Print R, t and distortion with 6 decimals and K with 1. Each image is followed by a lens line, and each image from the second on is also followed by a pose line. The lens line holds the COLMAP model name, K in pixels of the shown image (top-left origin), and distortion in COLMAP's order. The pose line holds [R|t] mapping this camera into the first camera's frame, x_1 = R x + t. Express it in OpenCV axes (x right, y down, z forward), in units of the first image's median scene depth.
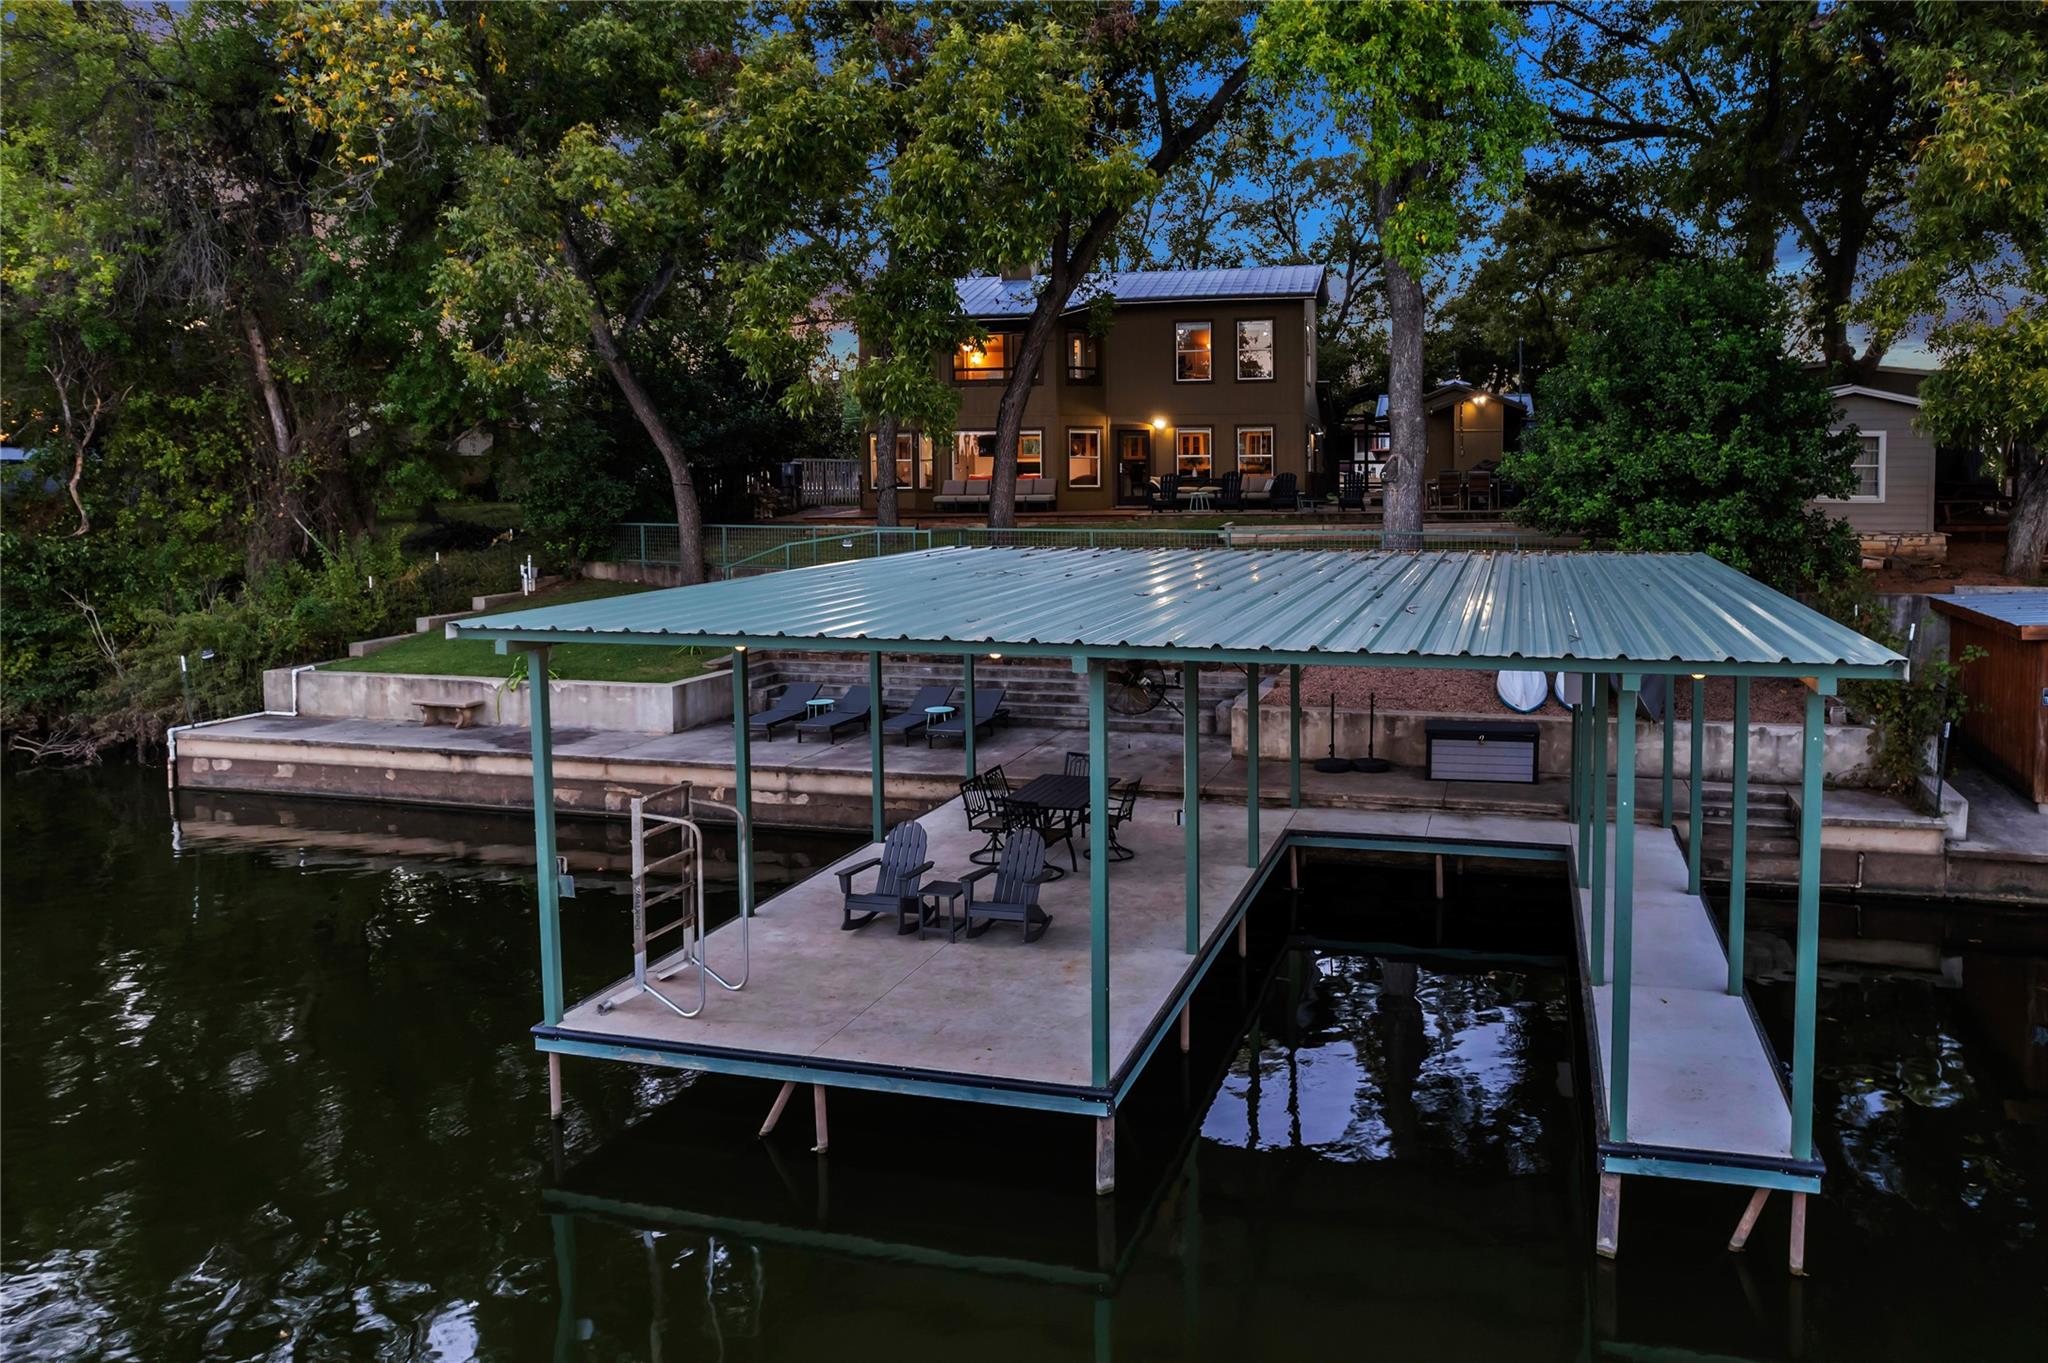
lens RADIAL K [[1347.2, 0, 1178.1], [0, 1347.2, 547.1], [0, 0, 1]] dist [-0.045802, 0.029365]
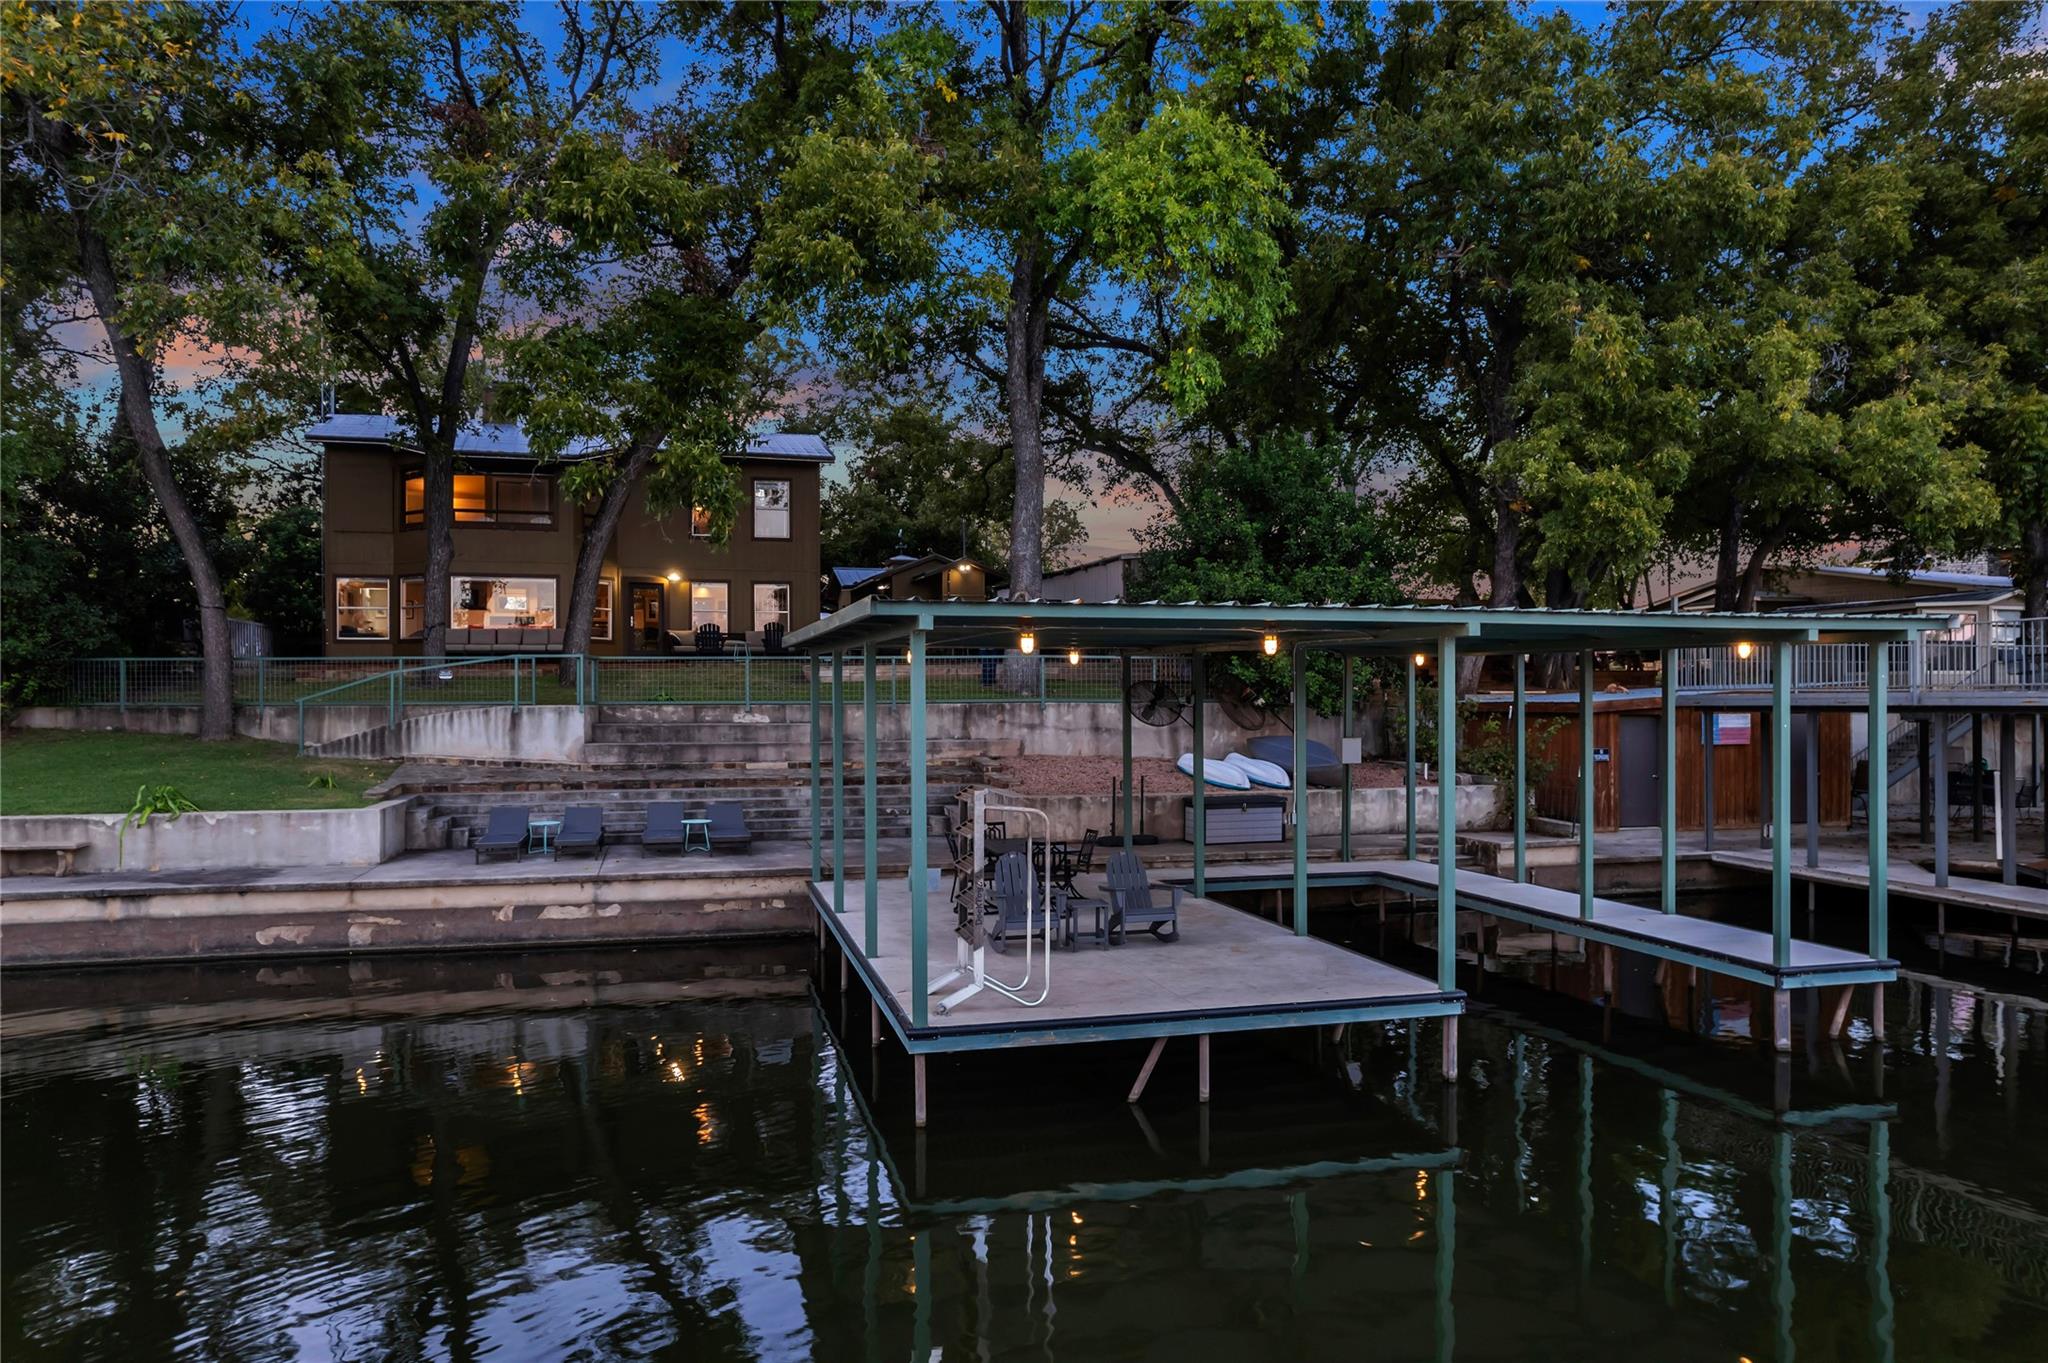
lens RADIAL K [[1342.9, 0, 1024.0], [0, 1342.9, 681.5], [0, 0, 1]] dist [-0.060999, 0.002990]
pose [[0.879381, 0.008870, 0.476036, -0.404013], [0.021943, 0.998009, -0.059131, 0.078200], [-0.475612, 0.062444, 0.877436, 0.039481]]
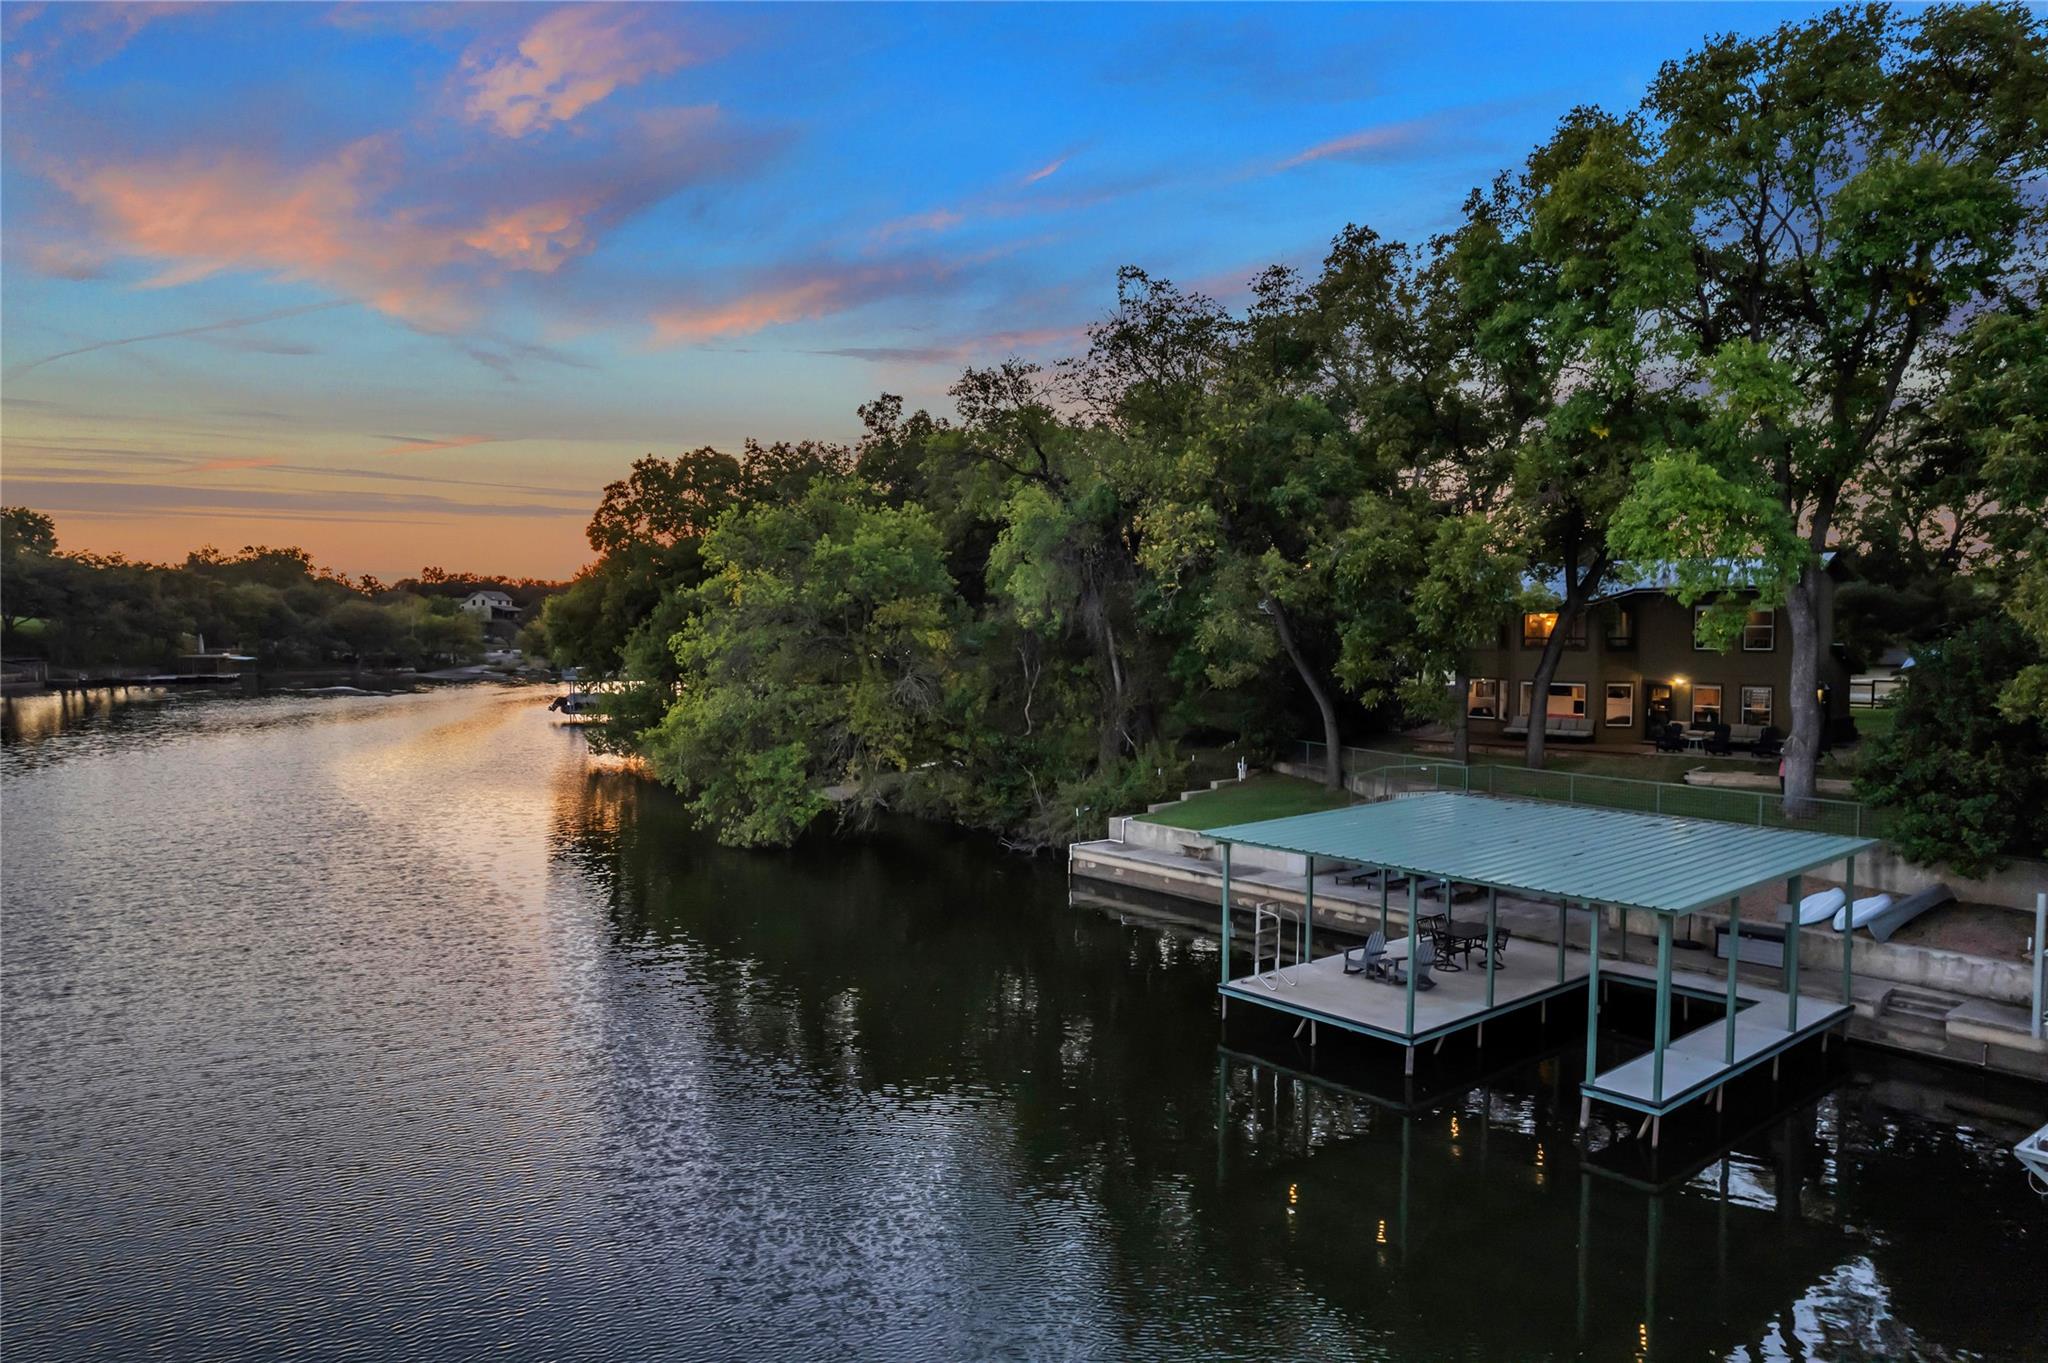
lens RADIAL K [[1342.9, 0, 1024.0], [0, 1342.9, 681.5], [0, 0, 1]] dist [-0.060999, 0.002990]
pose [[0.806271, 0.035745, -0.590465, 0.363122], [-0.037436, 0.999255, 0.009373, -0.122356], [0.590360, 0.014548, 0.807009, -0.668250]]
